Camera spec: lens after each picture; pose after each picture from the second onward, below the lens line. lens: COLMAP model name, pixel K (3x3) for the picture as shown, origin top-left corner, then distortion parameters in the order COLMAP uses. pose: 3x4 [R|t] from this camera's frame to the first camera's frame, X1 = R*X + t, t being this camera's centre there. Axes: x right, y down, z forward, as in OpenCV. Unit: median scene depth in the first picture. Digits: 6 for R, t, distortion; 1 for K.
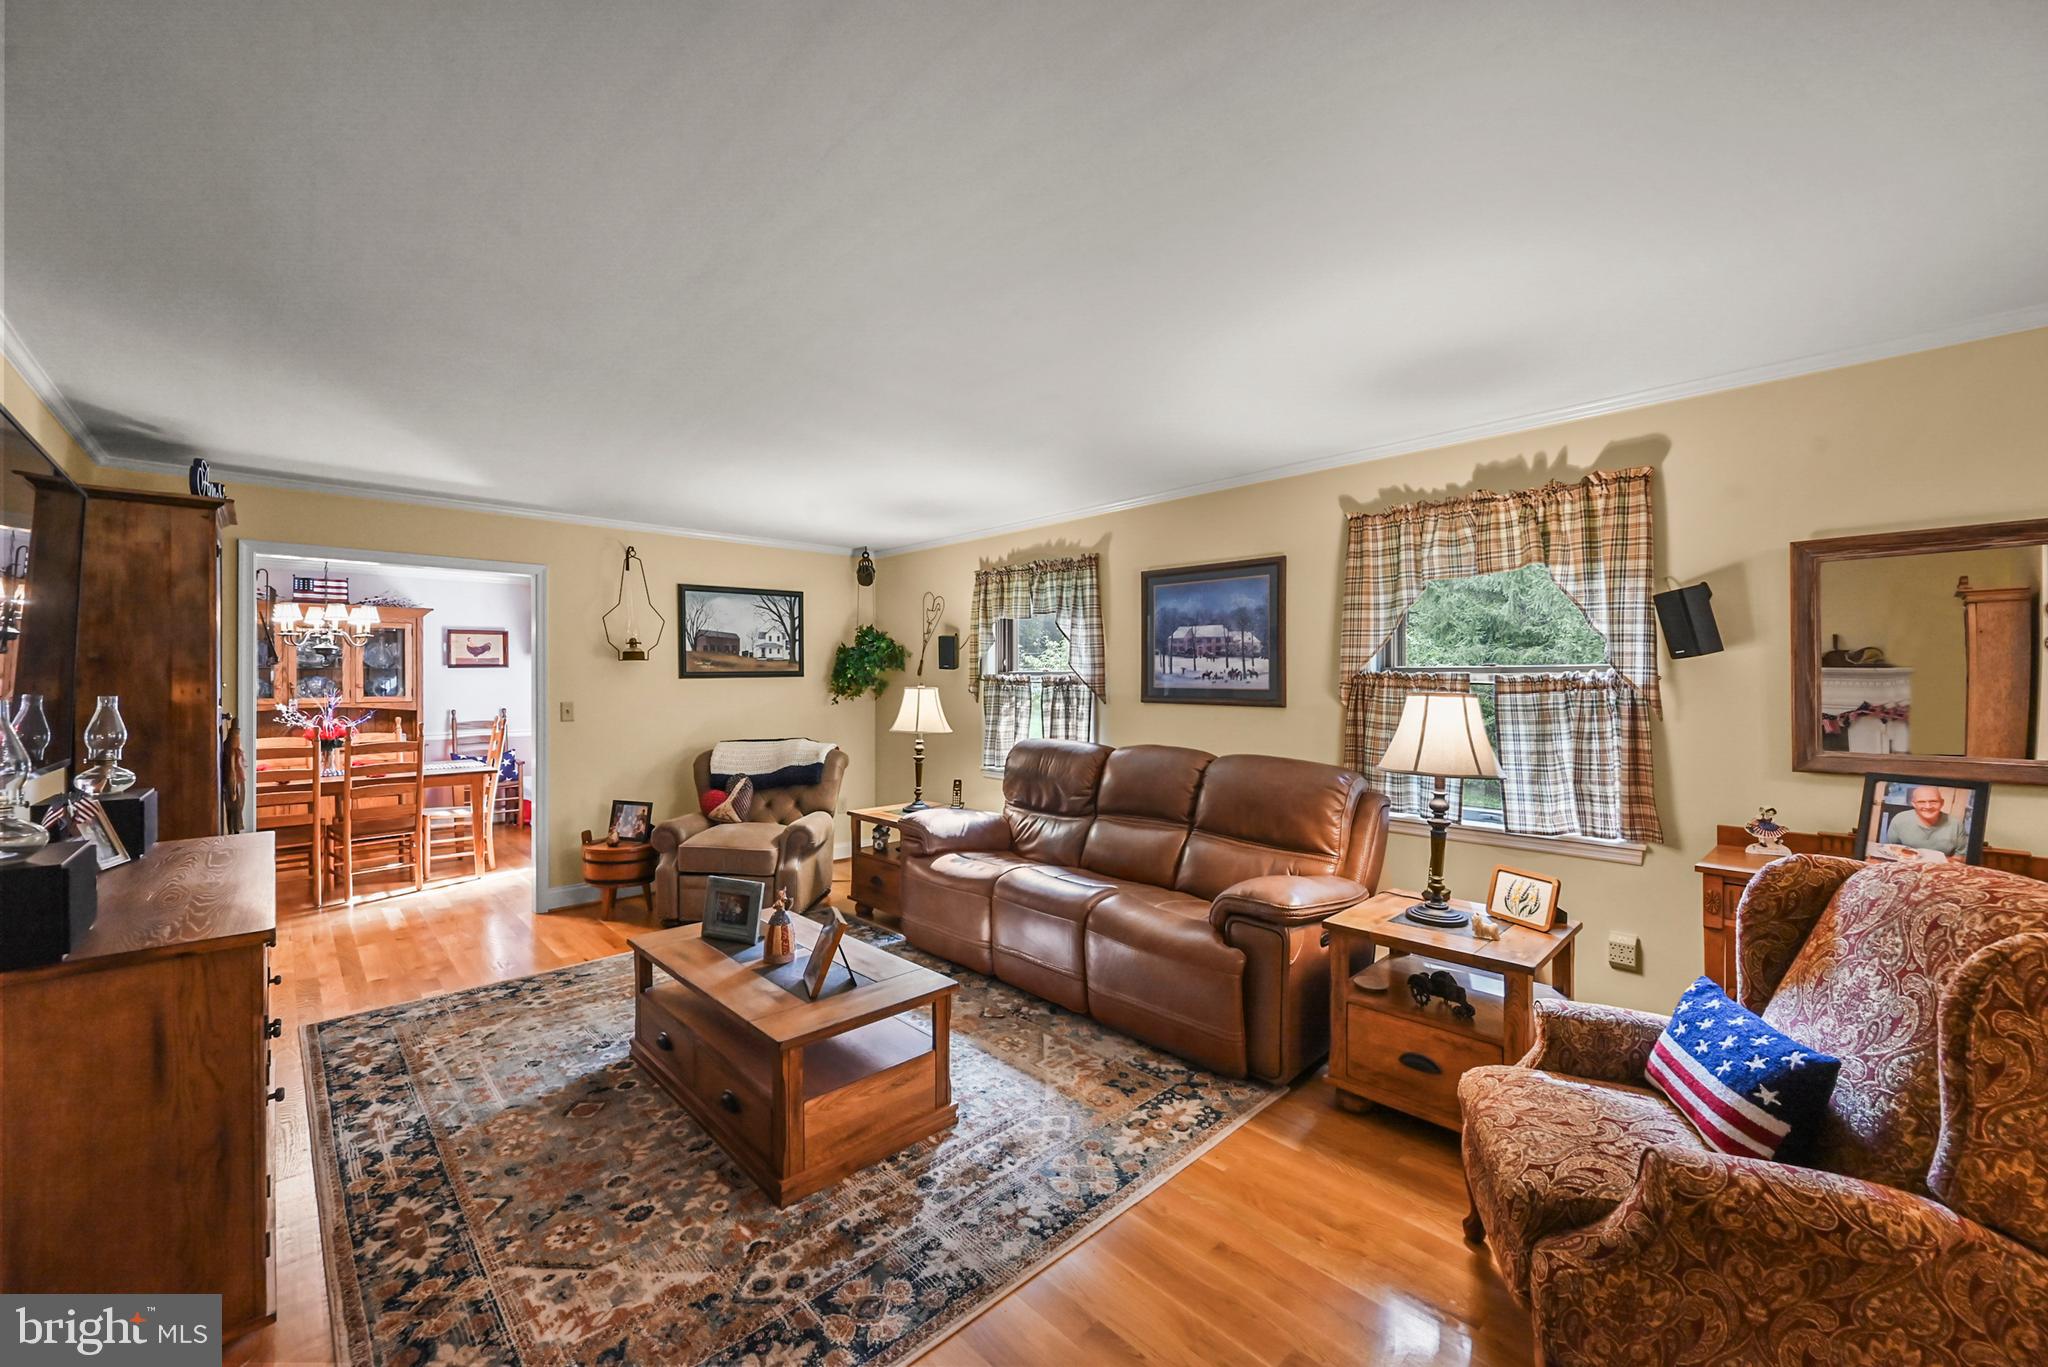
lens RADIAL K [[802.8, 0, 1023.7], [0, 802.8, 682.7], [0, 0, 1]] dist [-0.000058, 0.000412]
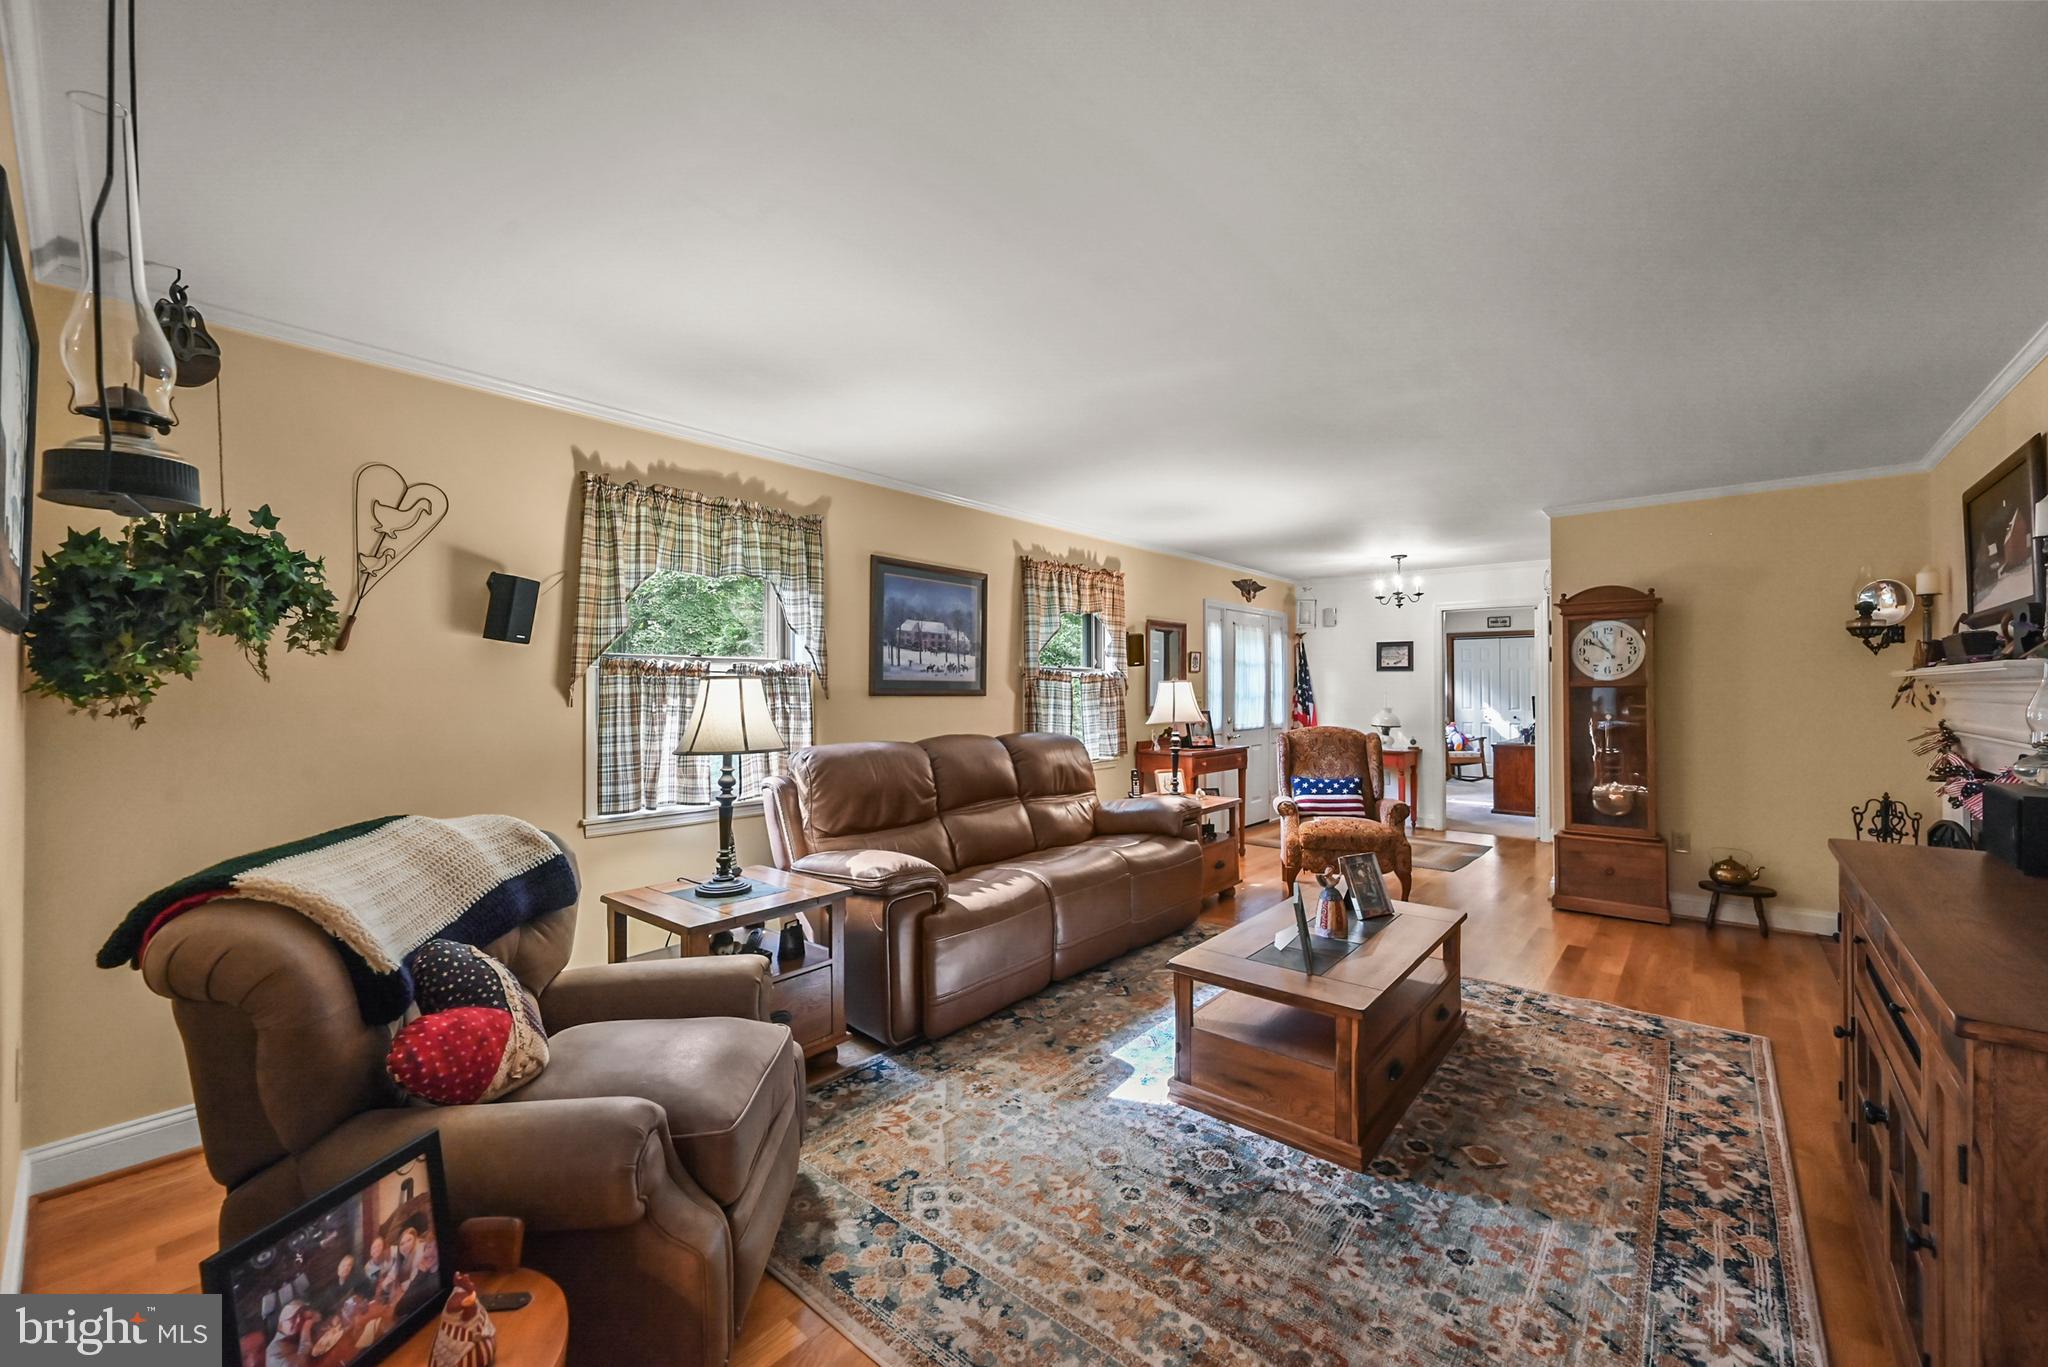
lens RADIAL K [[802.8, 0, 1023.2], [0, 802.8, 687.5], [0, 0, 1]] dist [-0.000058, 0.000412]
pose [[-0.106240, 0.001751, 0.994339, -0.898964], [0.004889, 0.999987, -0.001239, 0.019305], [-0.994329, 0.004730, -0.106247, 1.051677]]
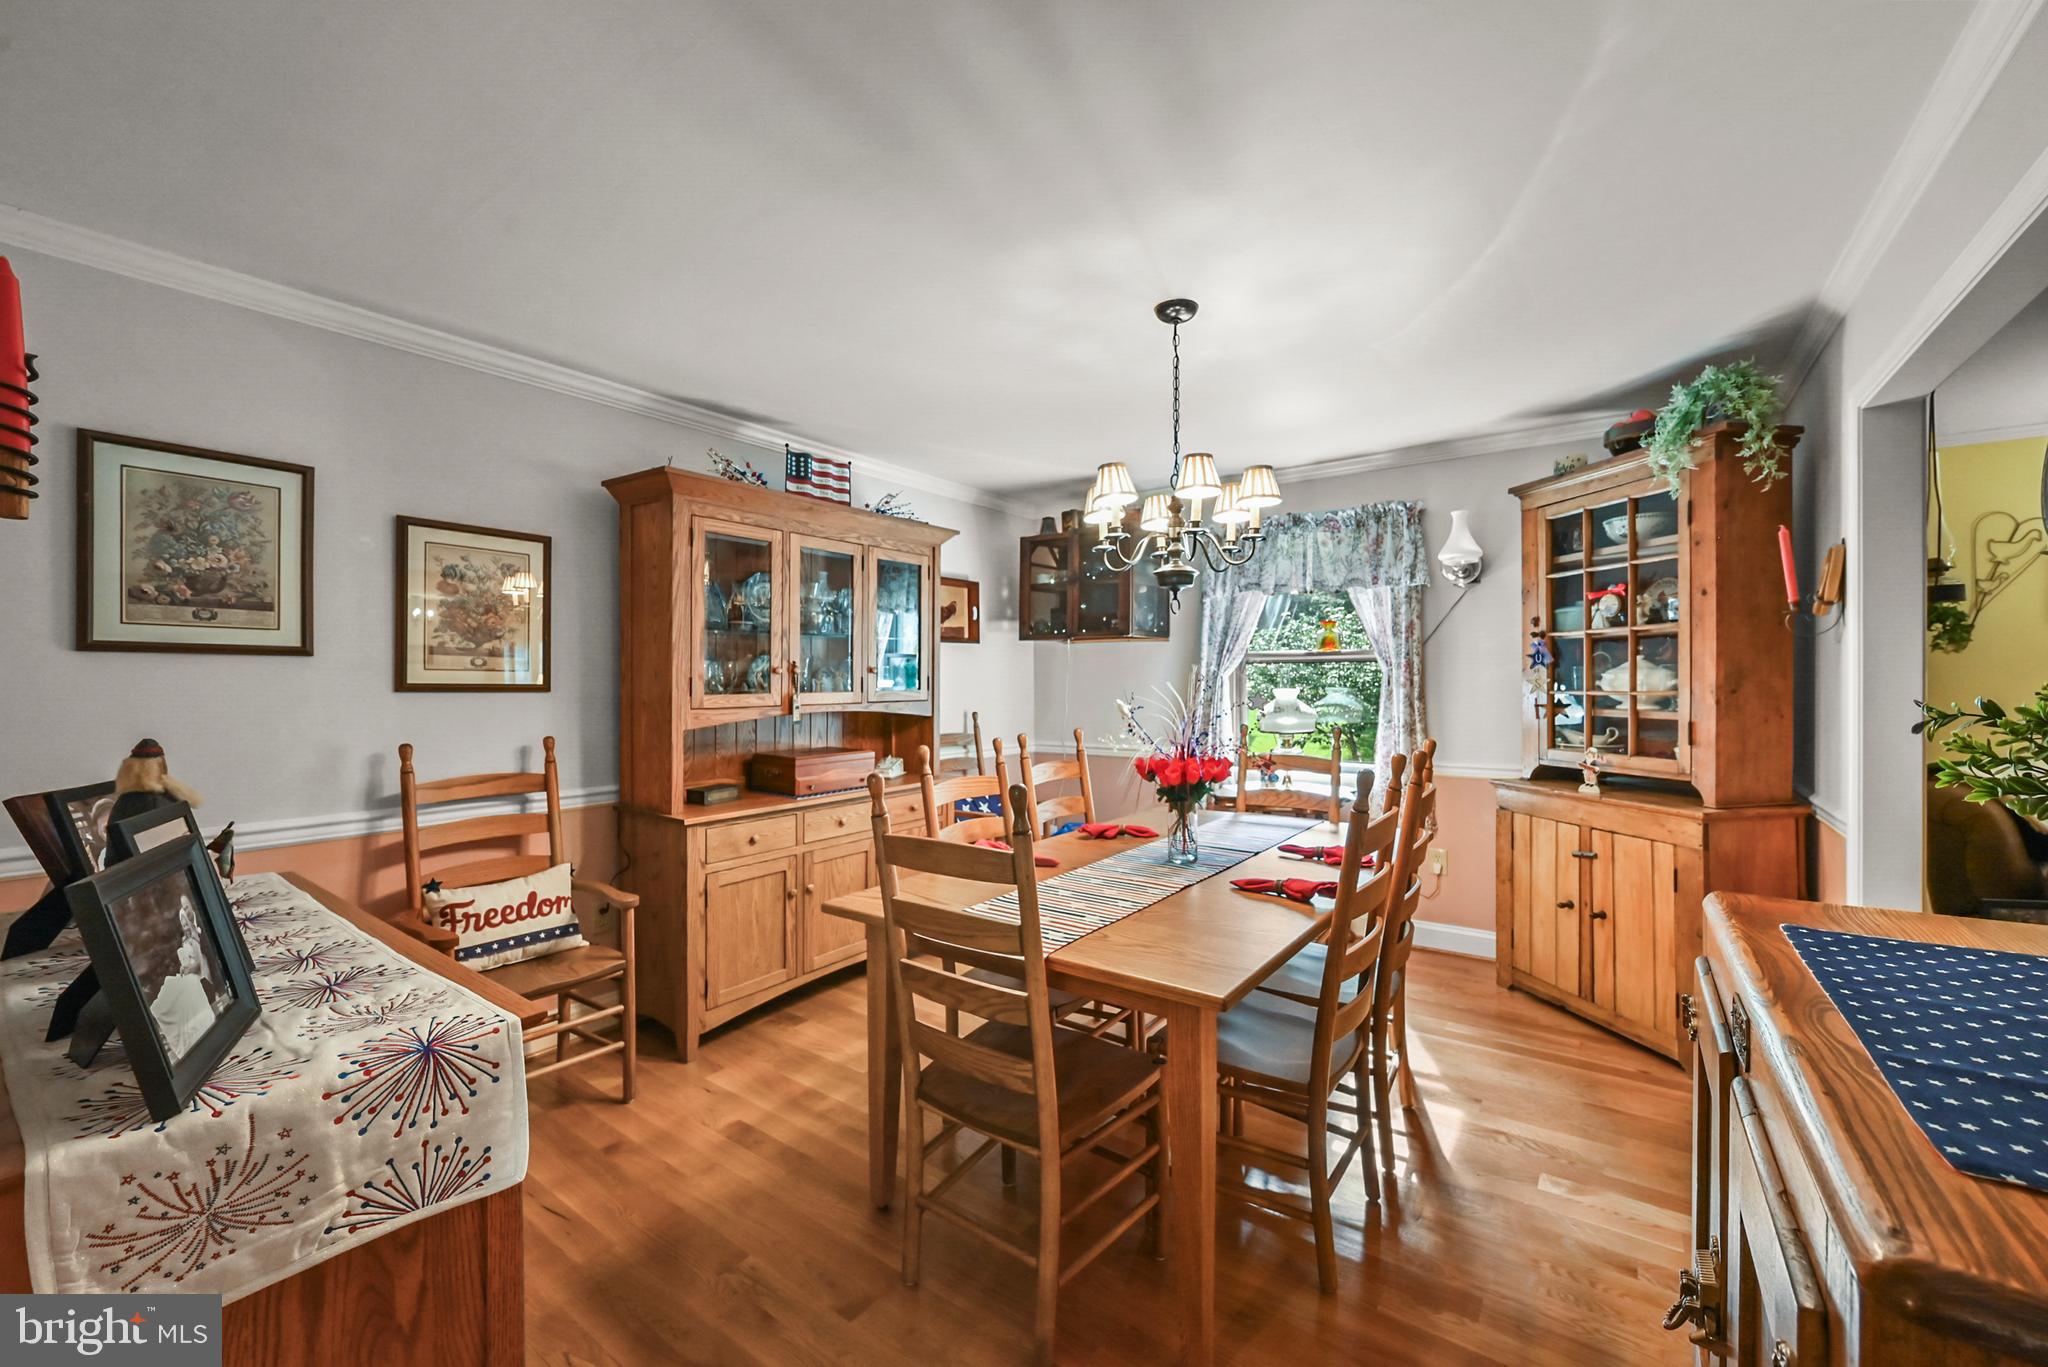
lens RADIAL K [[802.8, 0, 1024.2], [0, 802.8, 681.7], [0, 0, 1]] dist [-0.000058, 0.000412]
pose [[0.983194, -0.001784, 0.182555, -1.434977], [0.002579, 0.999988, -0.004118, 0.024401], [-0.182545, 0.004519, 0.983187, 0.813274]]
